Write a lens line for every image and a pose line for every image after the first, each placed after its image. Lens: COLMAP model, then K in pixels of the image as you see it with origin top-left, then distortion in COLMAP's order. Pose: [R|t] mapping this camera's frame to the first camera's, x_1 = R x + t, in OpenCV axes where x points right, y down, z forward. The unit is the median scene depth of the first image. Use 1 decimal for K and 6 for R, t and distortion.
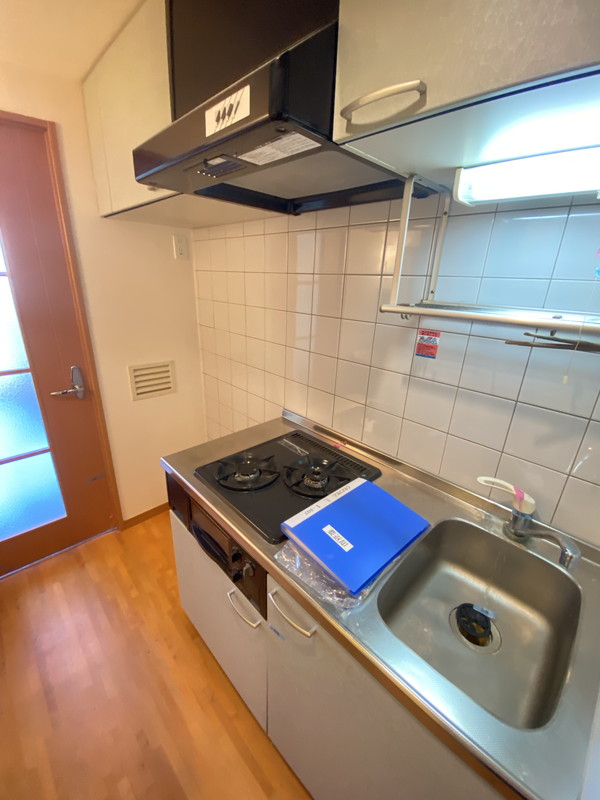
lens RADIAL K [[327.2, 0, 301.3], [0, 327.2, 396.1], [0, 0, 1]] dist [0.023732, -0.023070]
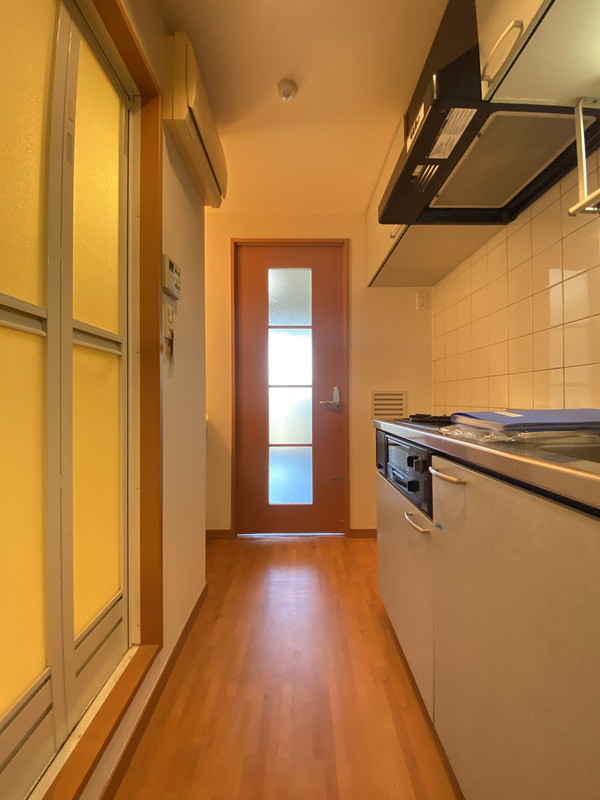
lens RADIAL K [[327.2, 0, 301.3], [0, 327.2, 396.1], [0, 0, 1]] dist [0.023732, -0.023070]
pose [[0.722908, -0.046558, -0.689374, 0.168982], [-0.204082, 0.938825, -0.277414, 0.381554], [0.660117, 0.341234, 0.669183, -0.017431]]
